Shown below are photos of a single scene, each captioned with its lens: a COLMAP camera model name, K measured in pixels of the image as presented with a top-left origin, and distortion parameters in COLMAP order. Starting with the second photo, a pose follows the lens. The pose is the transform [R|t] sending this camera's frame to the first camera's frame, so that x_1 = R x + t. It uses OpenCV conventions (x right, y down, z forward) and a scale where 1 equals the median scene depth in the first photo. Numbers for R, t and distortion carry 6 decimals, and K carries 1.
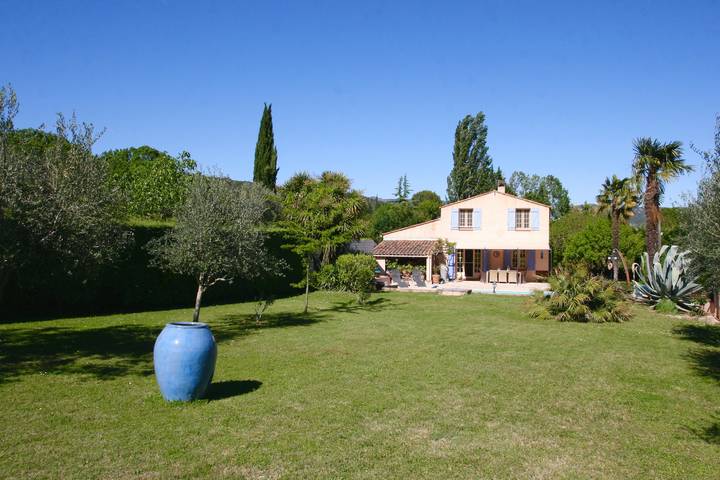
lens RADIAL K [[585.4, 0, 360.0], [0, 585.4, 240.0], [0, 0, 1]] dist [-0.003056, -0.000794]
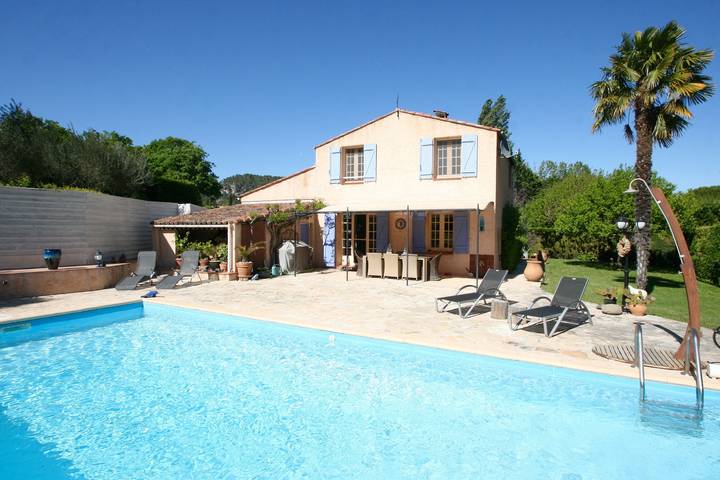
lens RADIAL K [[394.9, 0, 360.0], [0, 394.9, 240.0], [0, 0, 1]] dist [0.001306, 0.000131]
pose [[0.976478, 0.001296, -0.215613, 0.277258], [0.005157, 0.999555, 0.029364, 0.028153], [0.215555, -0.029786, 0.976037, 0.627287]]
